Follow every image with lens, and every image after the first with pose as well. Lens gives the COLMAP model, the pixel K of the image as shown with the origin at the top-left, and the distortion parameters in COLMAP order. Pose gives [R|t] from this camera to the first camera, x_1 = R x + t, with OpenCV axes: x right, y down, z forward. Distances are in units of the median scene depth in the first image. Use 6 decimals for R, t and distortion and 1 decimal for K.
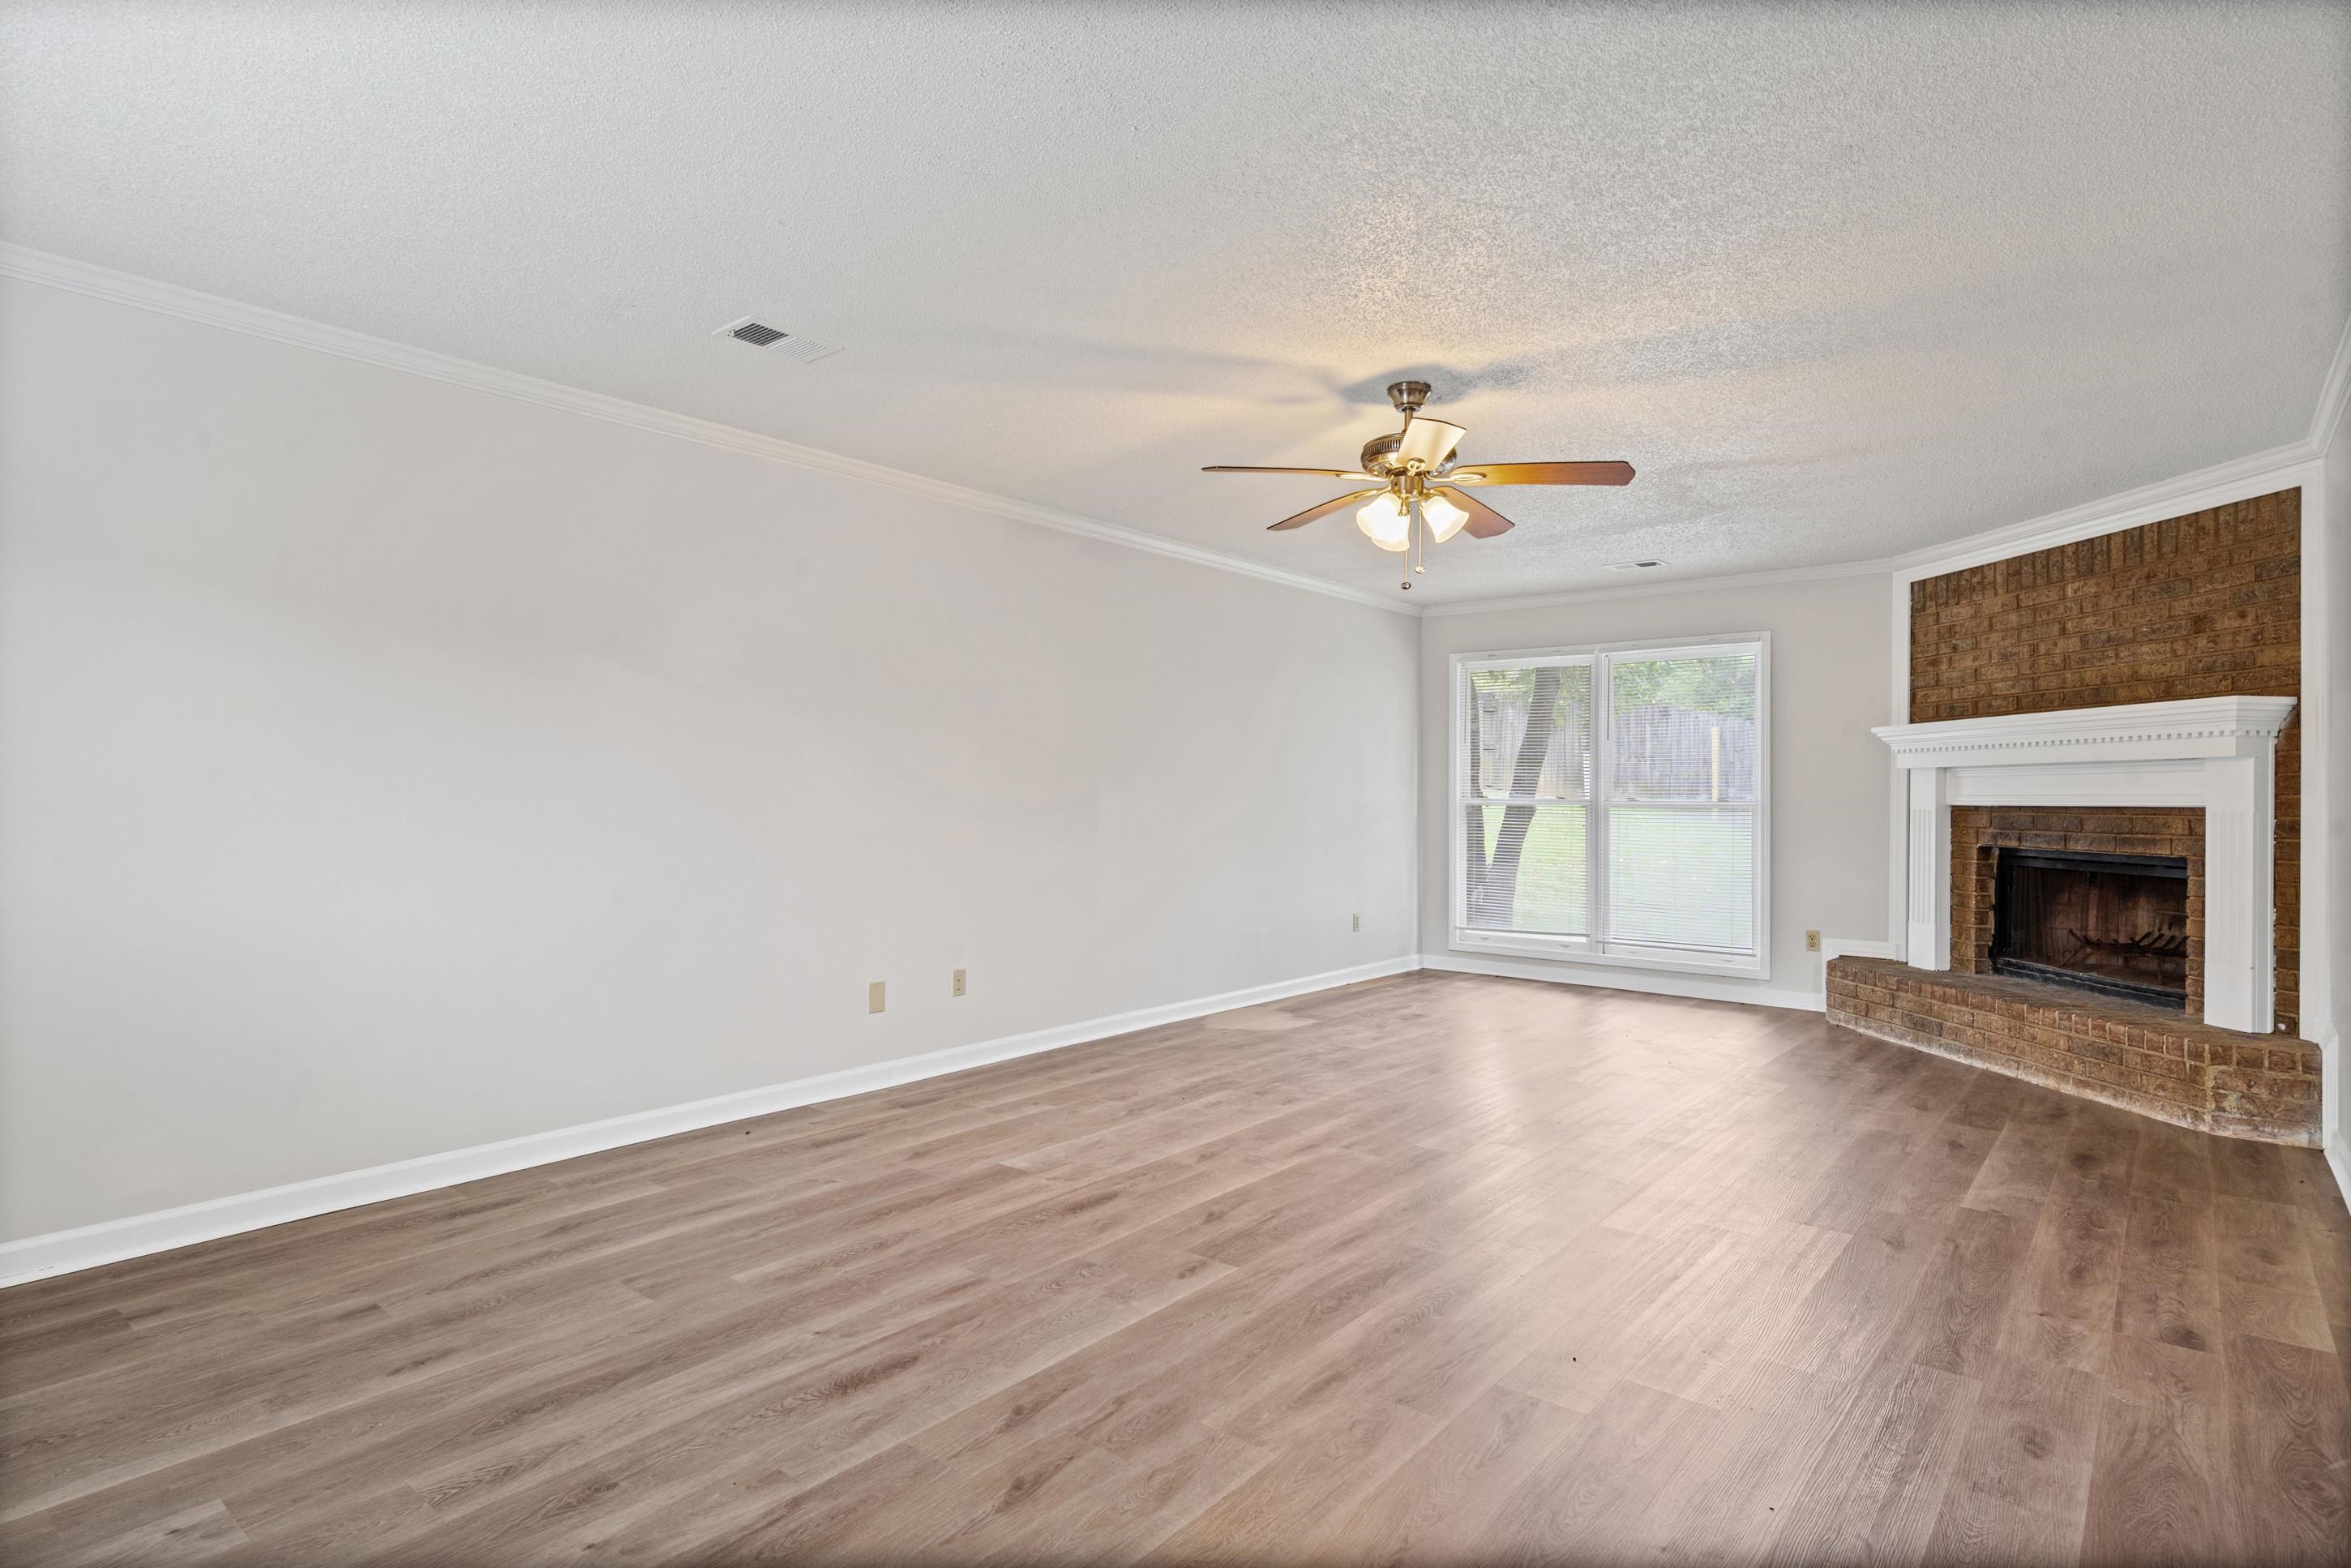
lens RADIAL K [[1206.6, 0, 1178.1], [0, 1206.6, 791.9], [0, 0, 1]] dist [0.000146, -0.002392]
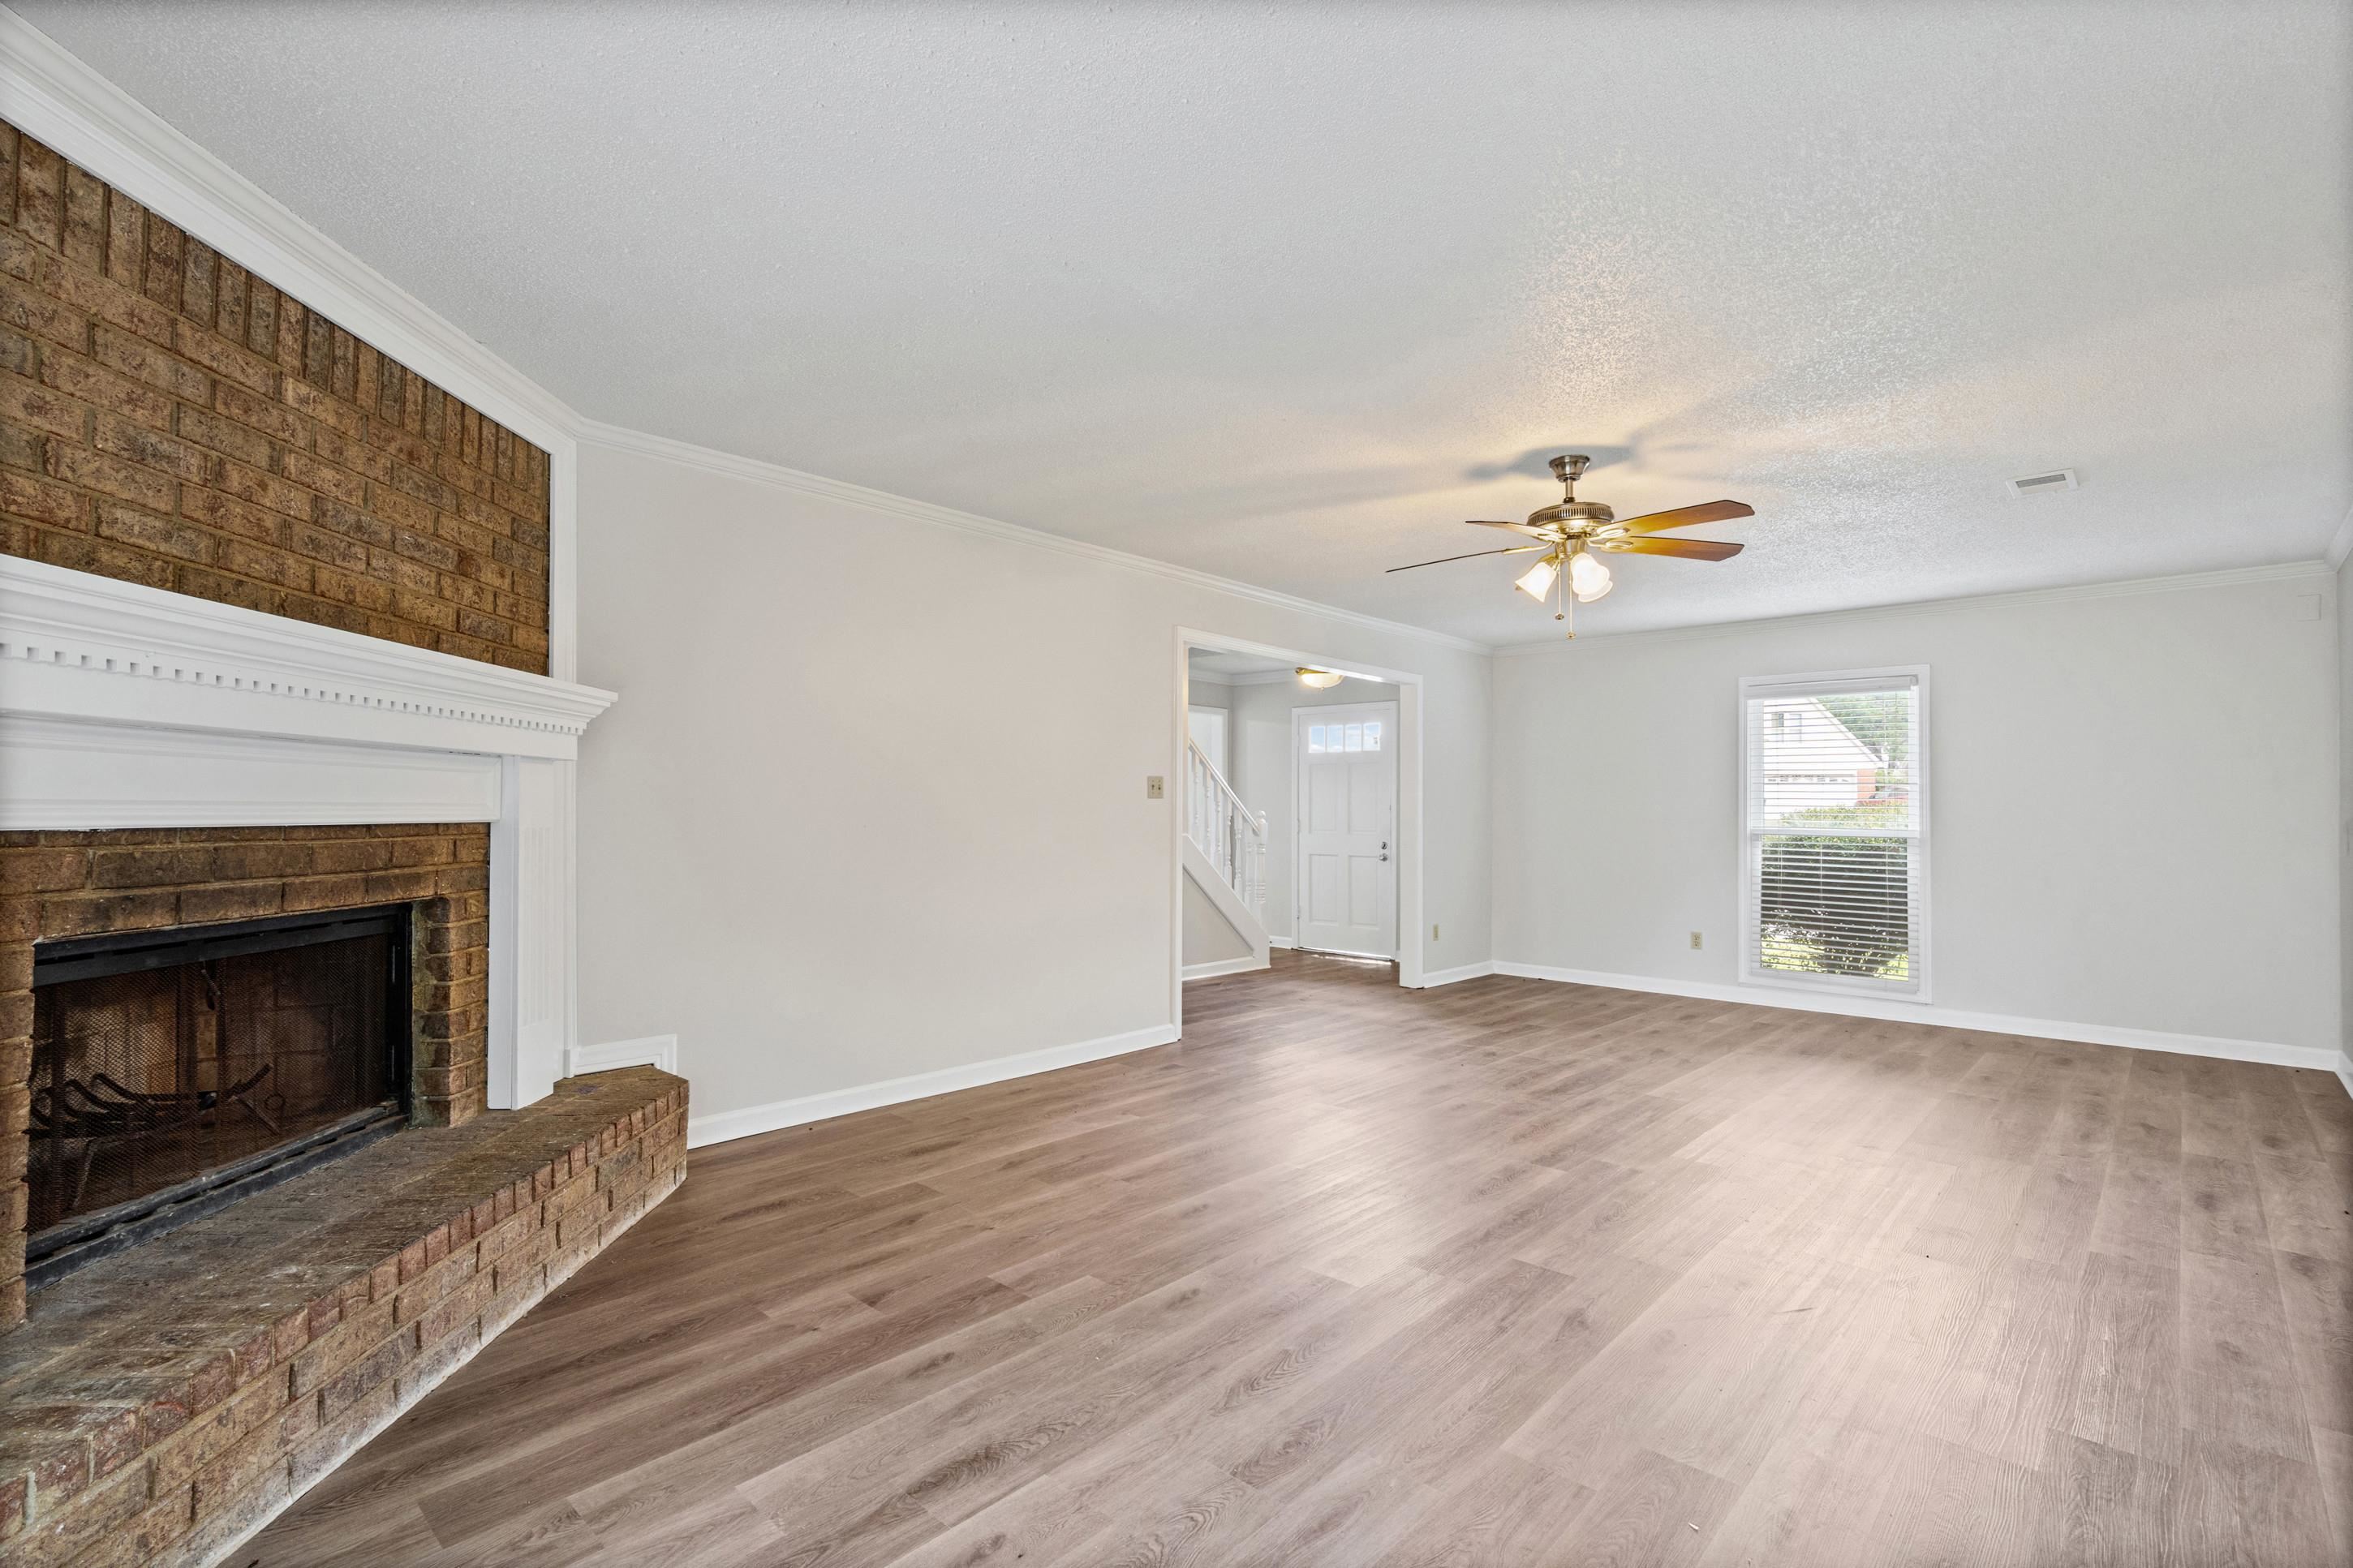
lens RADIAL K [[1077.7, 0, 1174.1], [0, 1077.7, 801.7], [0, 0, 1]] dist [-0.000588, -0.000385]
pose [[-0.997901, -0.011745, 0.063685, 0.383621], [-0.012686, 0.999816, -0.014400, 0.004293], [-0.063504, -0.015178, -0.997866, 1.572831]]
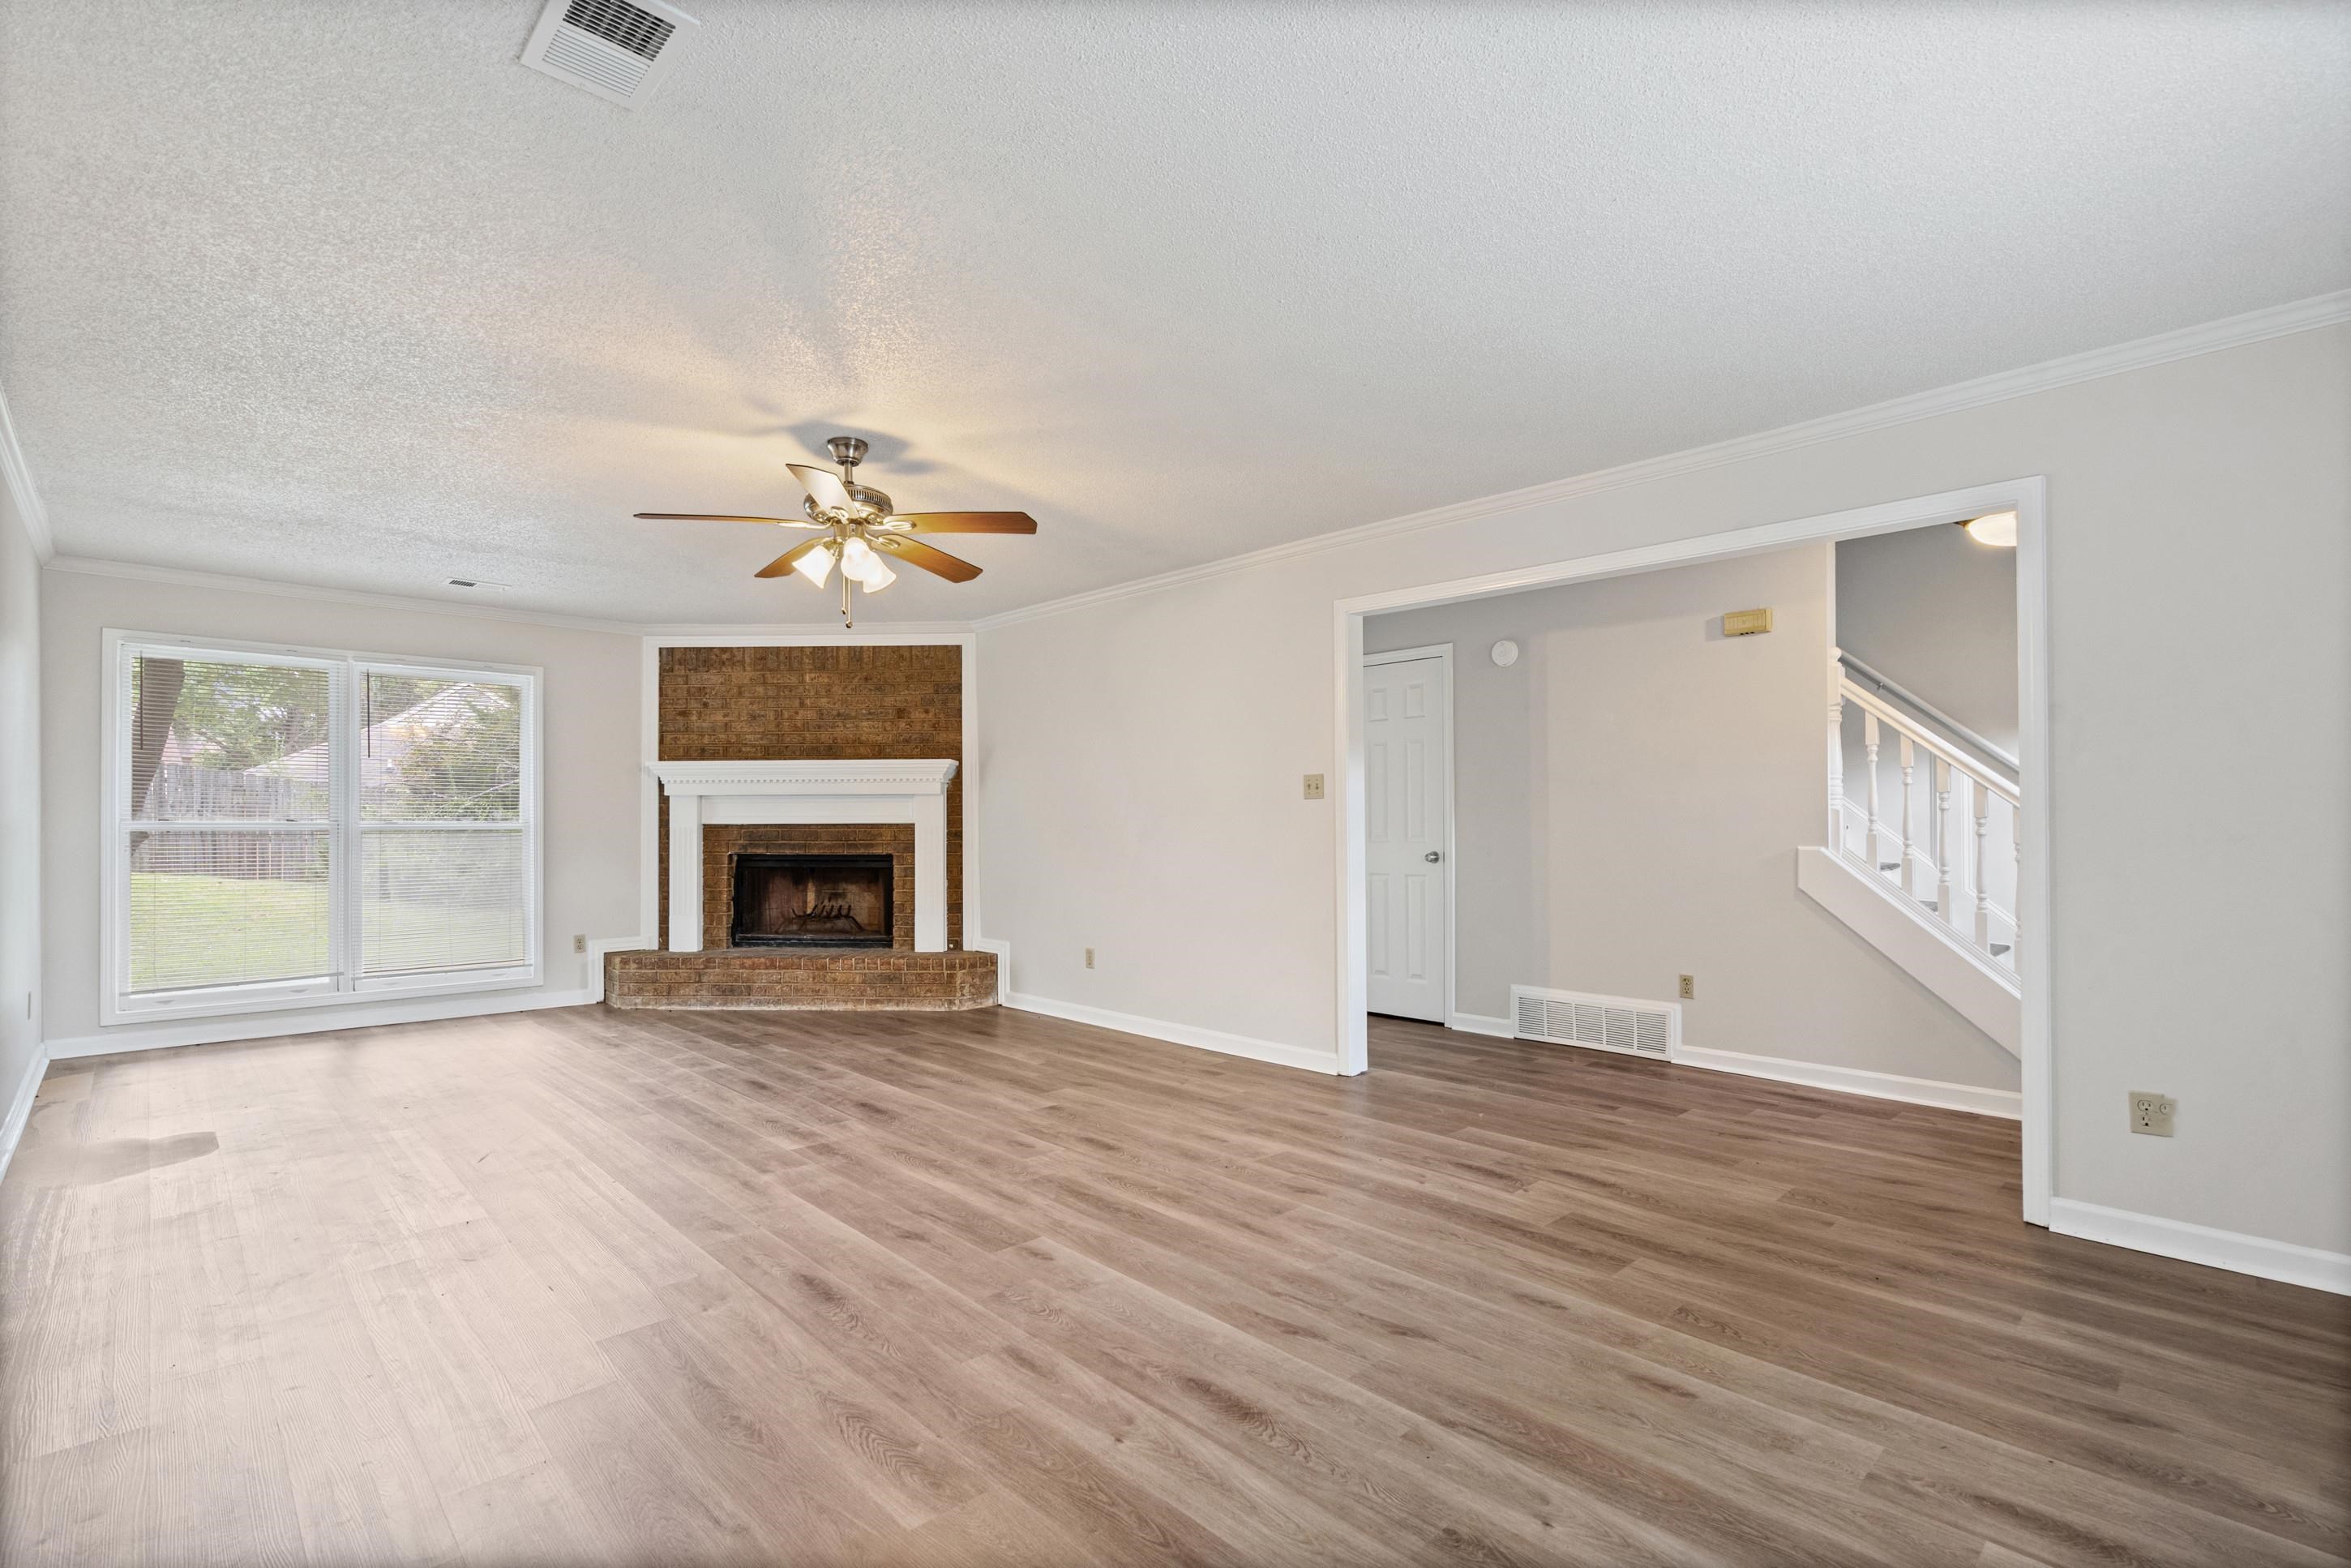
lens RADIAL K [[1077.0, 0, 1120.5], [0, 1077.0, 821.0], [0, 0, 1]] dist [-0.000588, -0.000385]
pose [[0.145192, -0.006721, 0.989381, -0.568763], [-0.000489, 0.999976, 0.006865, -0.000987], [-0.989403, -0.001480, 0.145185, 0.475373]]
